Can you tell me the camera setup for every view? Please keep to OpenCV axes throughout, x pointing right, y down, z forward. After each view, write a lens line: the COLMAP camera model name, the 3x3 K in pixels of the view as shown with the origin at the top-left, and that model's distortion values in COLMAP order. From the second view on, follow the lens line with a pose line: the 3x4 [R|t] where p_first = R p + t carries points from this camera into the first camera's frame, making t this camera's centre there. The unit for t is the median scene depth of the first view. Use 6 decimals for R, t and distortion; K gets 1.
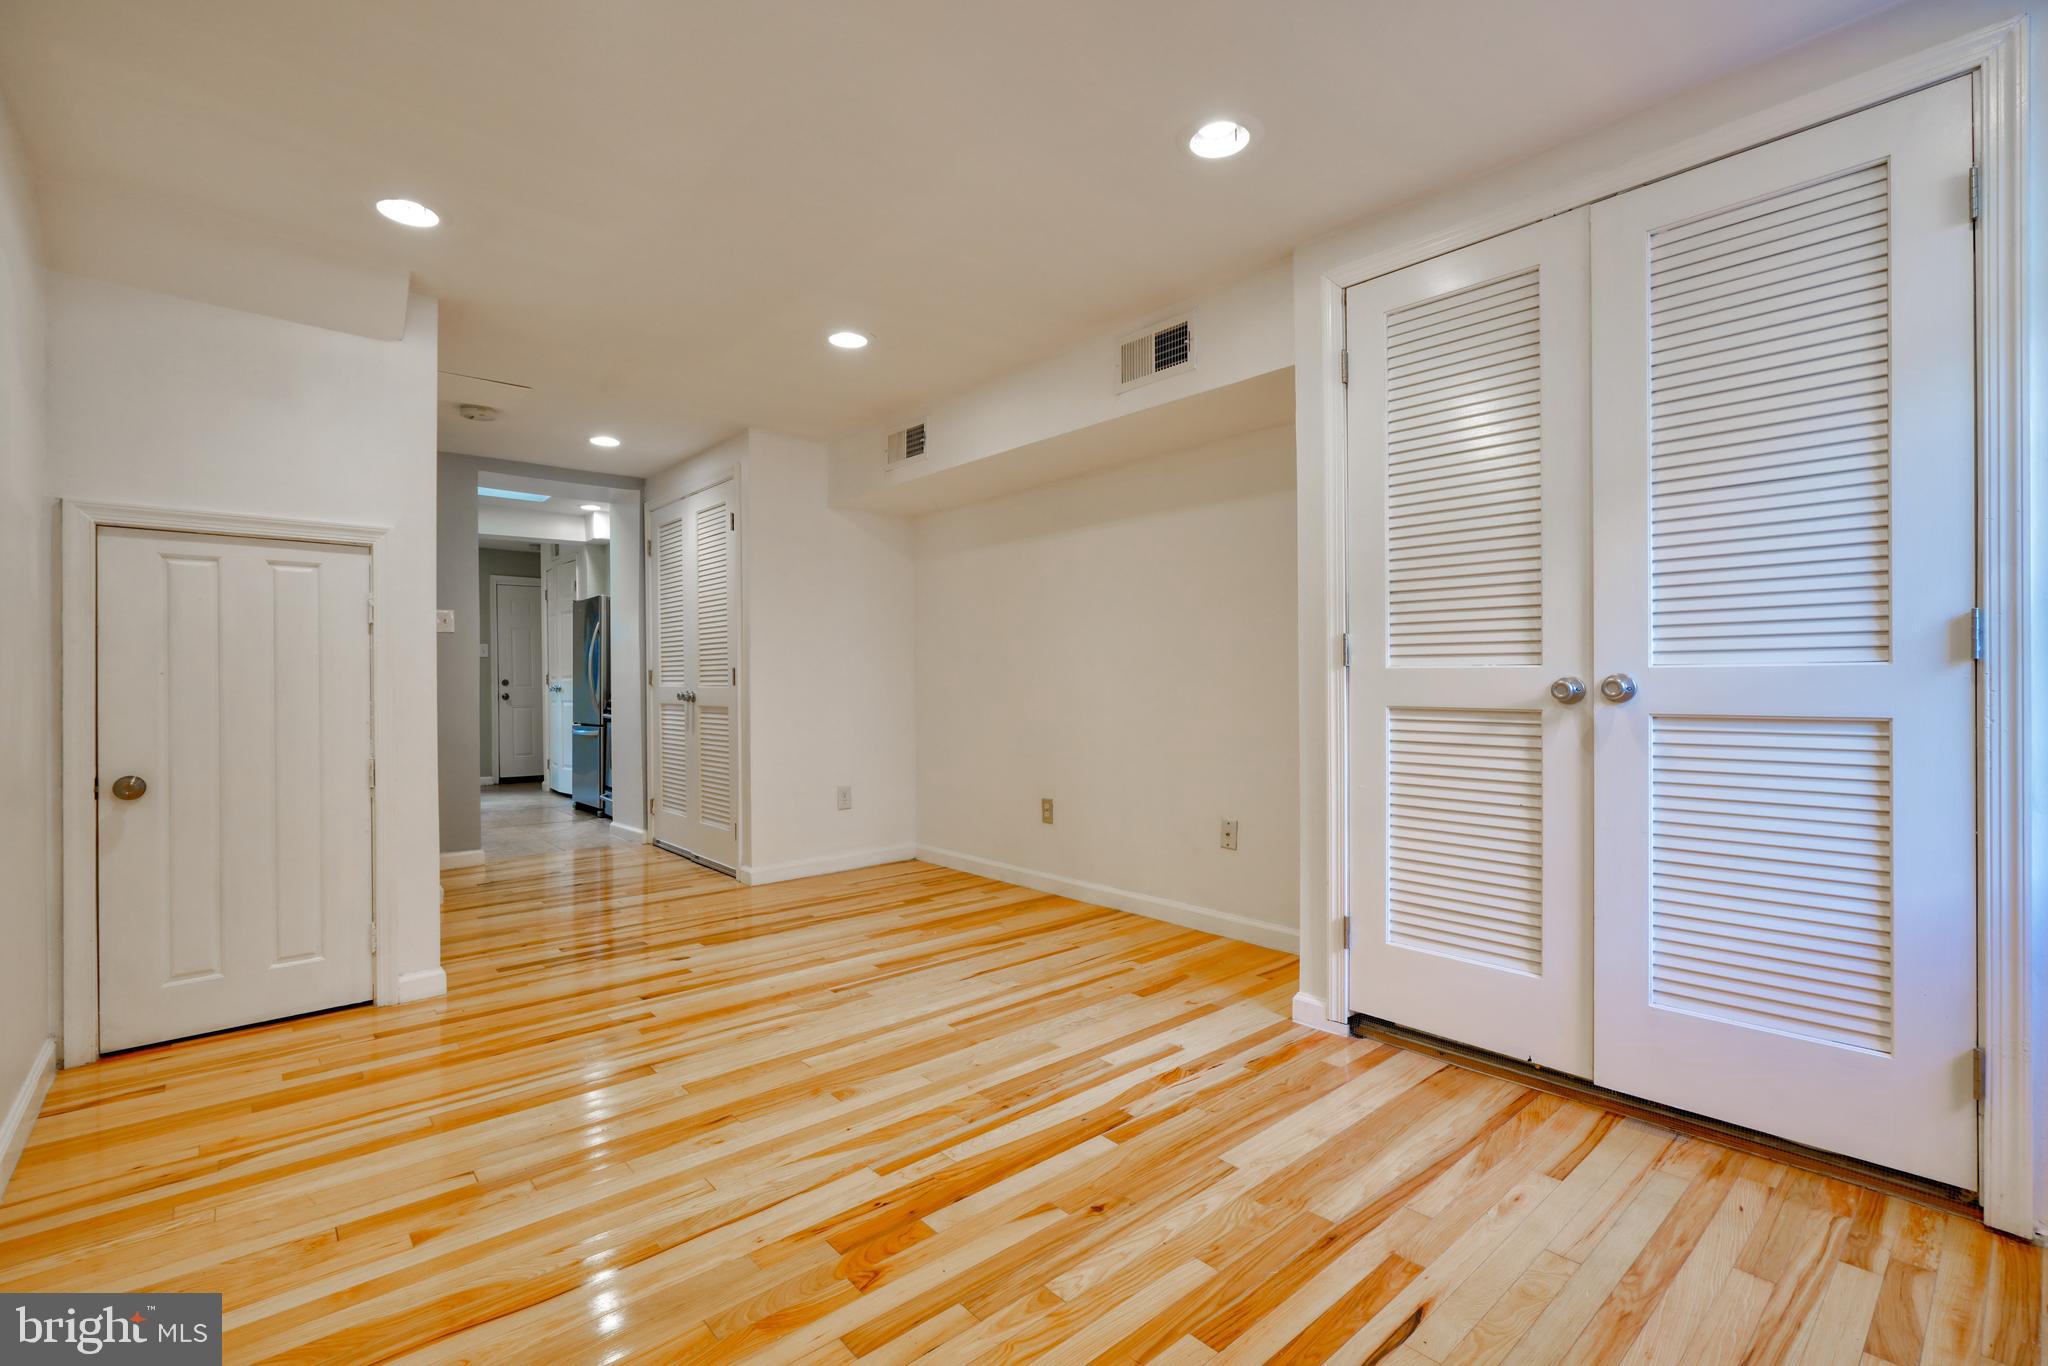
lens RADIAL K [[922.0, 0, 1007.2], [0, 922.0, 678.4], [0, 0, 1]] dist [-0.014920, 0.003467]
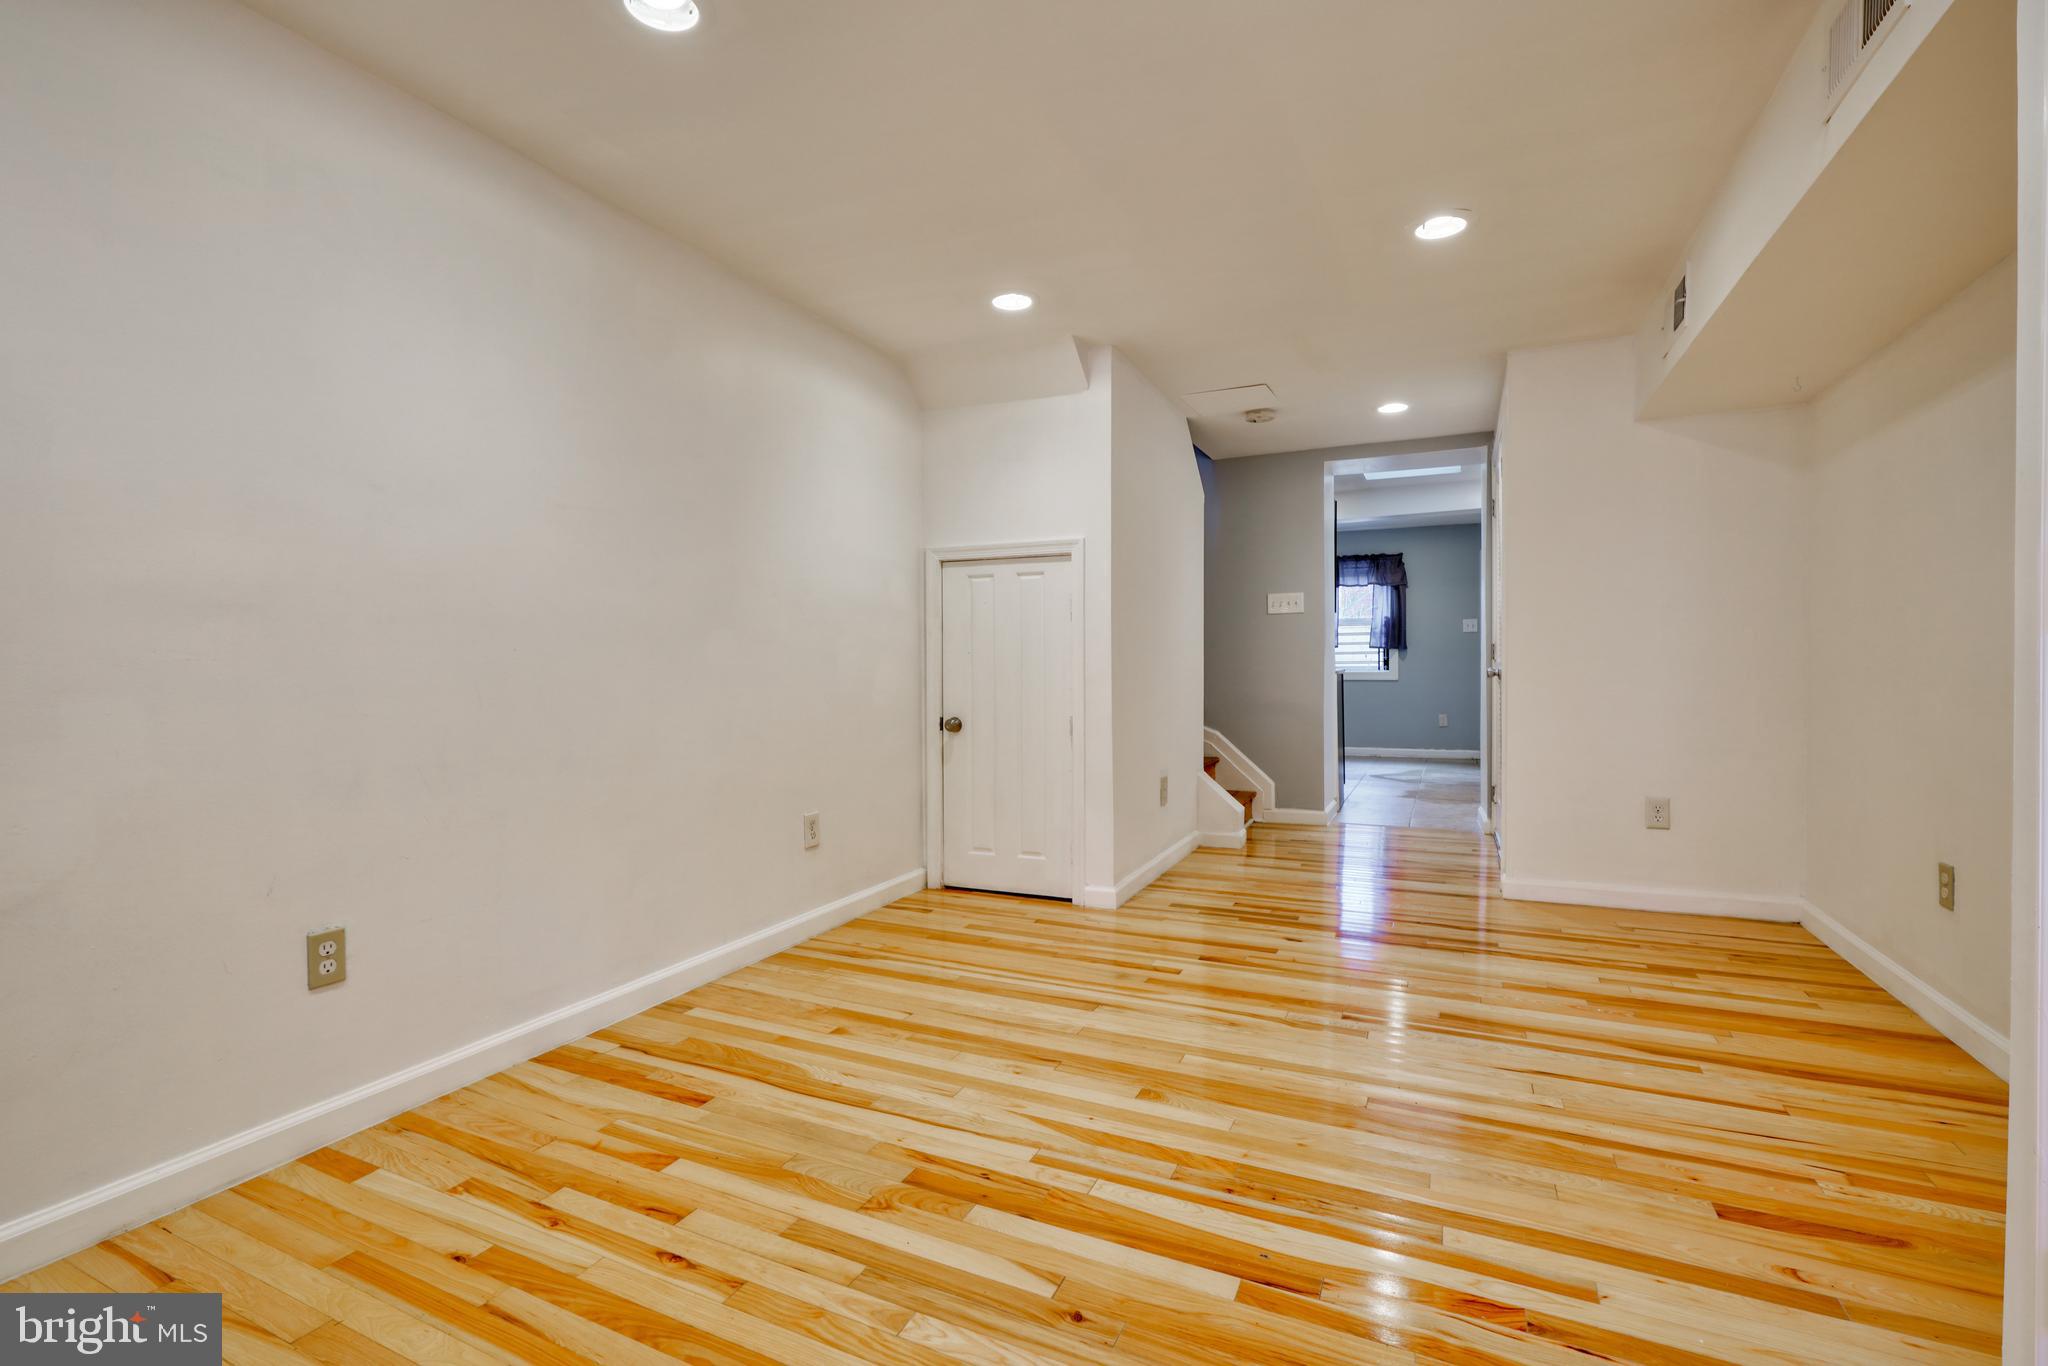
lens RADIAL K [[922.0, 0, 1002.4], [0, 922.0, 683.4], [0, 0, 1]] dist [-0.014920, 0.003467]
pose [[0.393825, 0.023948, -0.918873, 0.536010], [0.006360, 0.999566, 0.028777, 0.001596], [0.919163, -0.017177, 0.393501, 0.429319]]
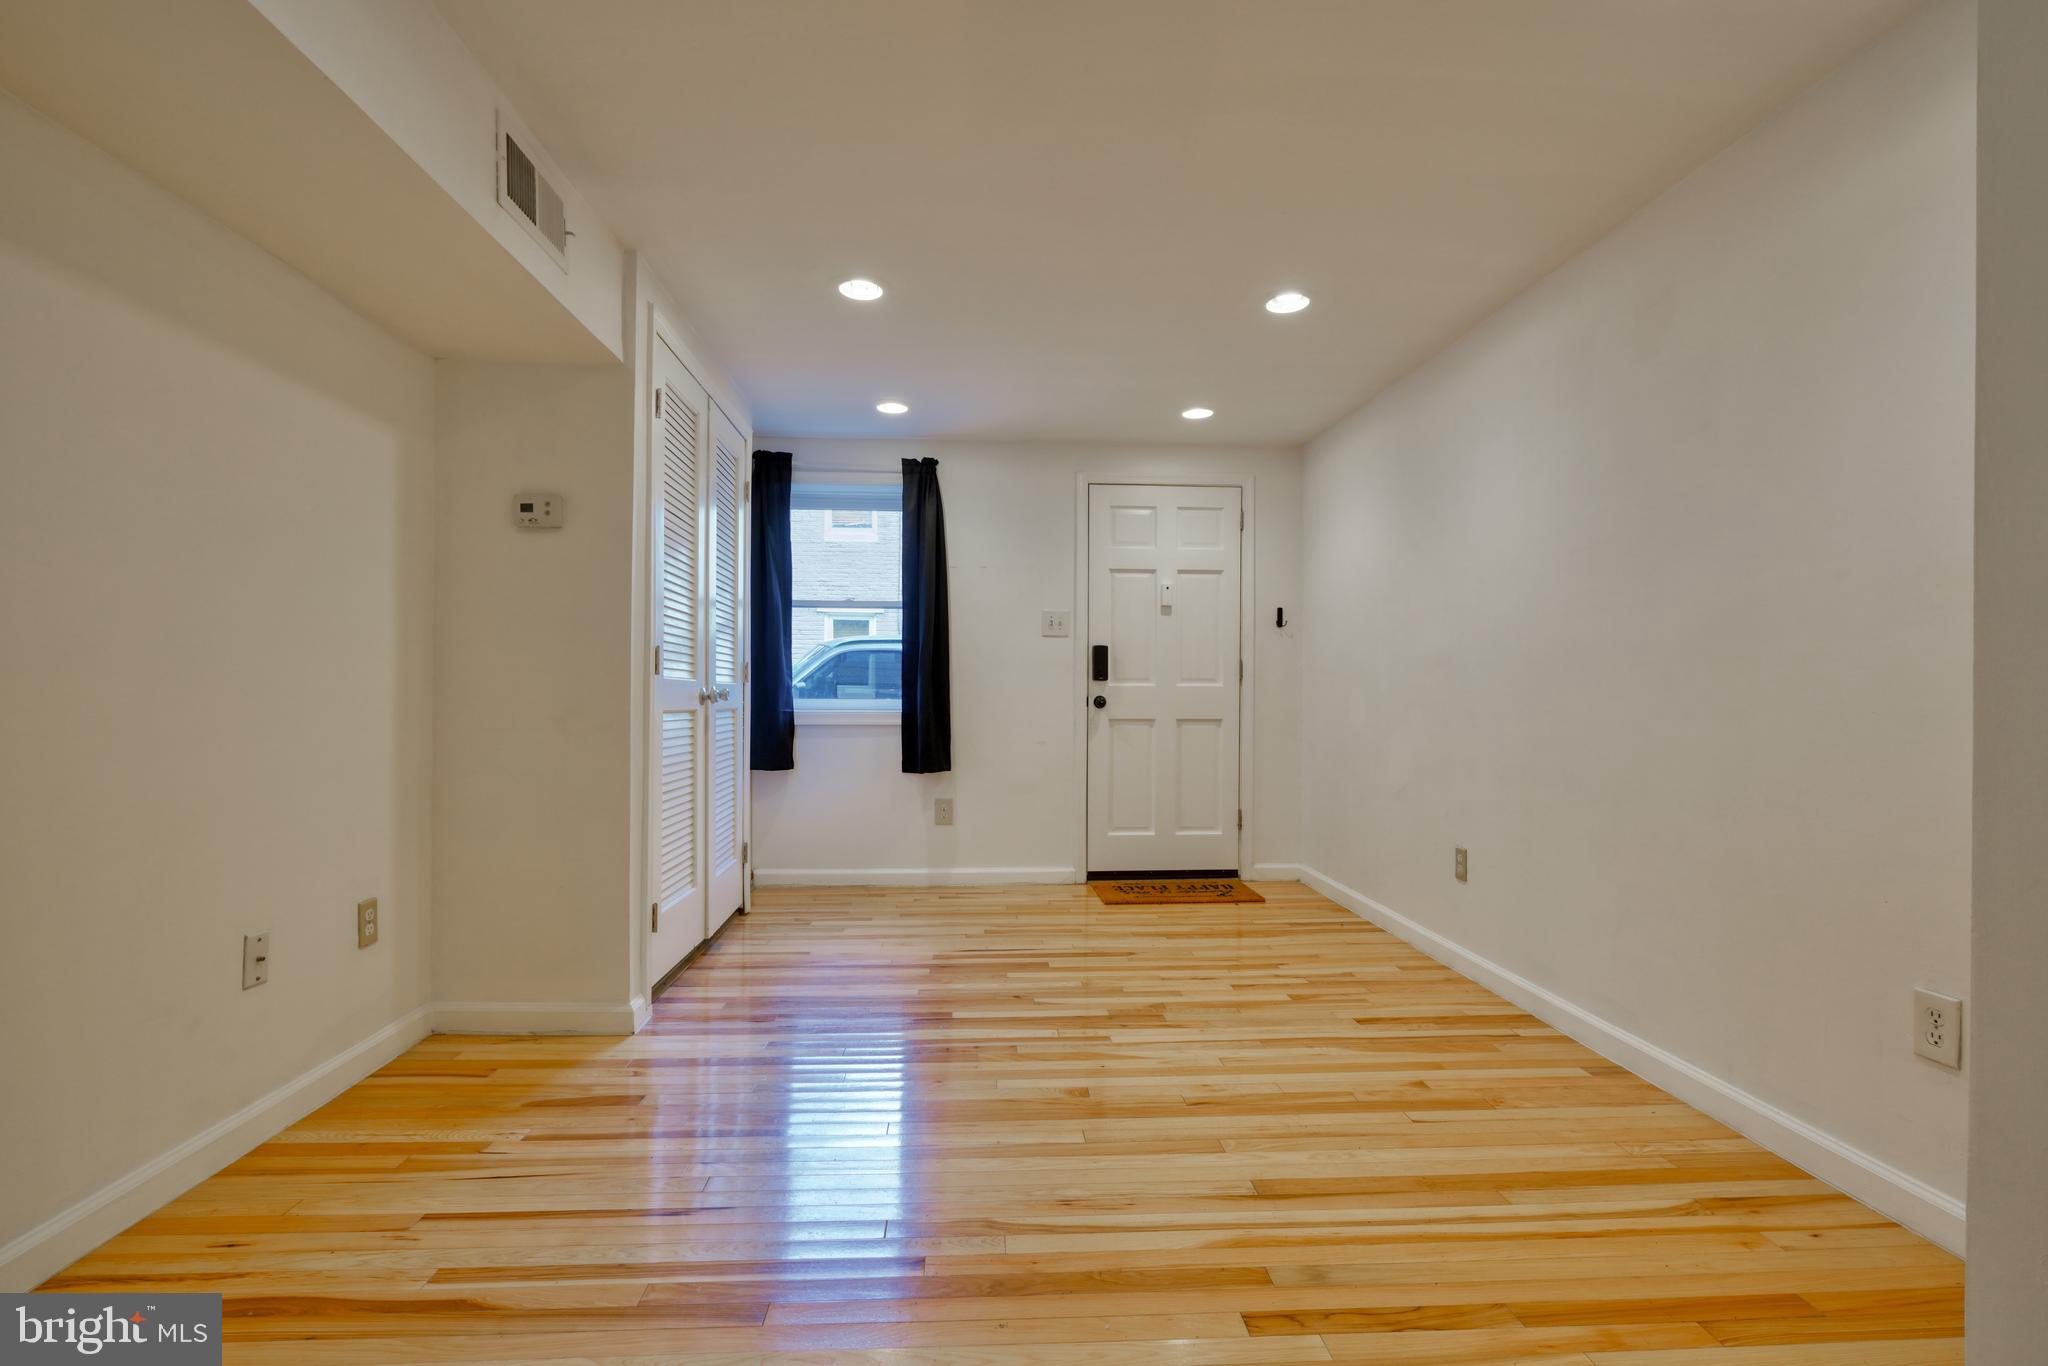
lens RADIAL K [[922.0, 0, 1043.3], [0, 922.0, 687.3], [0, 0, 1]] dist [-0.014920, 0.003467]
pose [[-0.810214, 0.002612, 0.586128, -0.642322], [-0.003147, 0.999956, -0.008807, 0.010708], [-0.586126, -0.008980, -0.810170, 1.600500]]
